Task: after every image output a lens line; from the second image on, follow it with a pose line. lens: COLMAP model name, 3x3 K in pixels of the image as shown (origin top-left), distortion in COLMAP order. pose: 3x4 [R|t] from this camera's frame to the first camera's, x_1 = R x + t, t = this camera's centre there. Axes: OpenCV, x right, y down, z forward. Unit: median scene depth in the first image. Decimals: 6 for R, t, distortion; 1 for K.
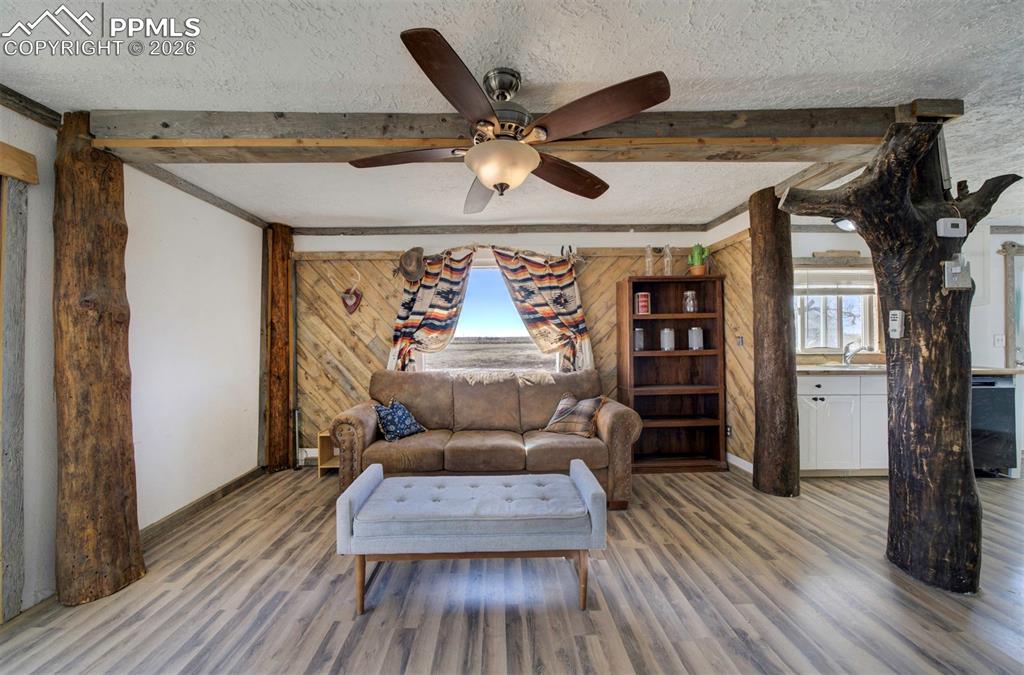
lens RADIAL K [[356.4, 0, 503.1], [0, 356.4, 337.6], [0, 0, 1]] dist [-0.029559, 0.009460]
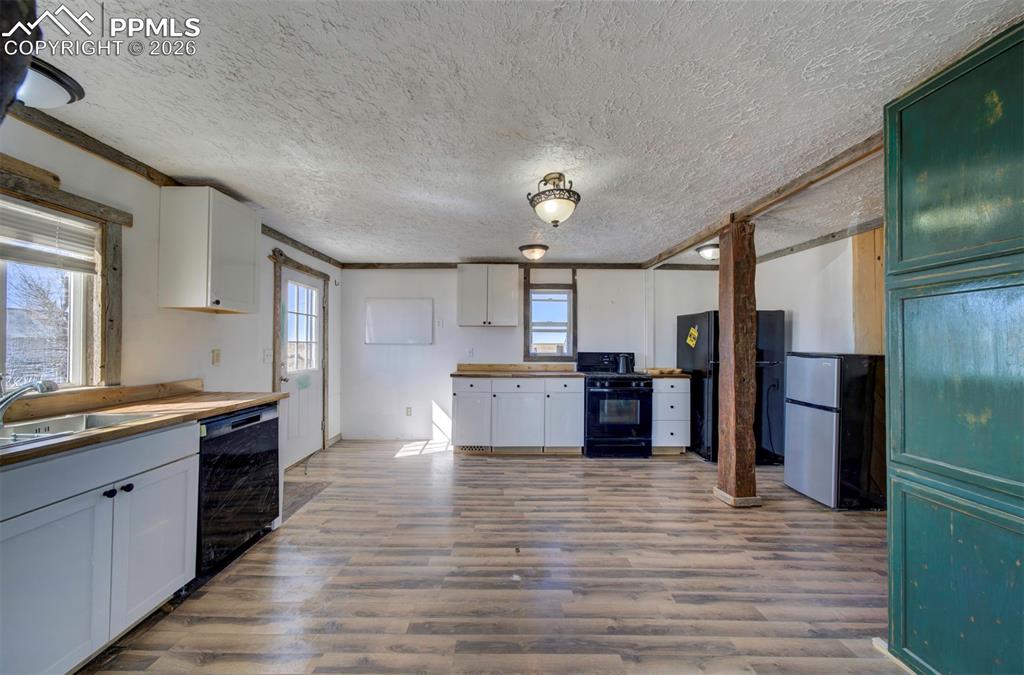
lens RADIAL K [[339.1, 0, 500.5], [0, 339.1, 341.4], [0, 0, 1]] dist [-0.020826, 0.007887]
pose [[0.029470, 0.015385, 0.999447, 0.647800], [0.004754, 0.999868, -0.015532, -0.014893], [-0.999554, 0.005209, 0.029393, 0.427327]]
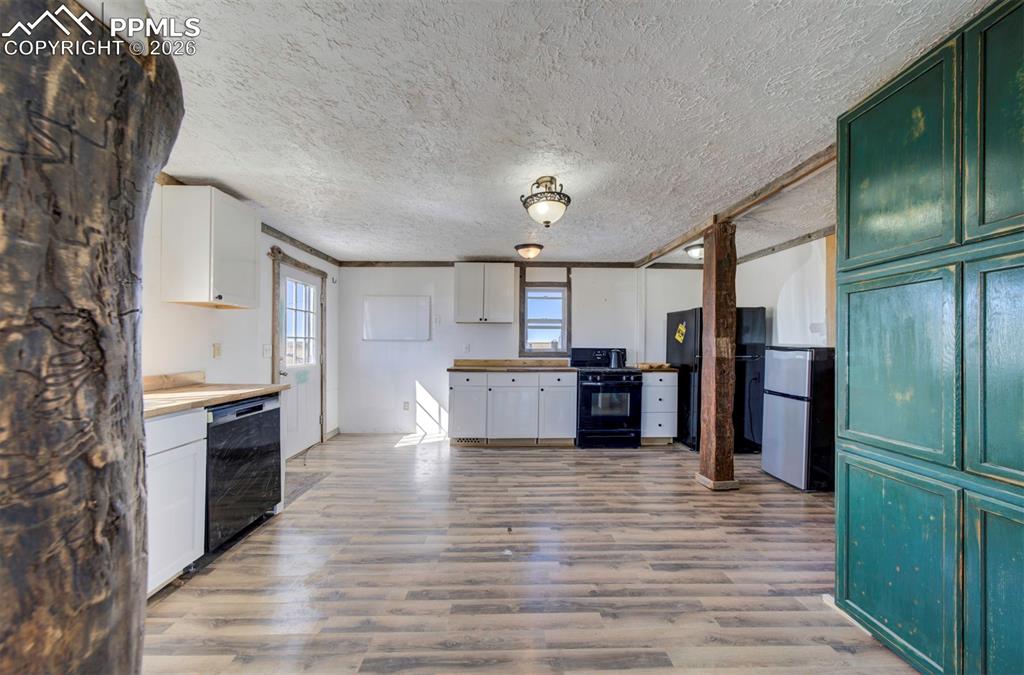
lens RADIAL K [[341.6, 0, 509.5], [0, 341.6, 344.1], [0, 0, 1]] dist [-0.017679, 0.008074]
pose [[-0.000704, 0.006910, 0.999976, 0.600757], [0.005291, 0.999962, -0.006907, 0.001640], [-0.999986, 0.005286, -0.000740, 0.414864]]
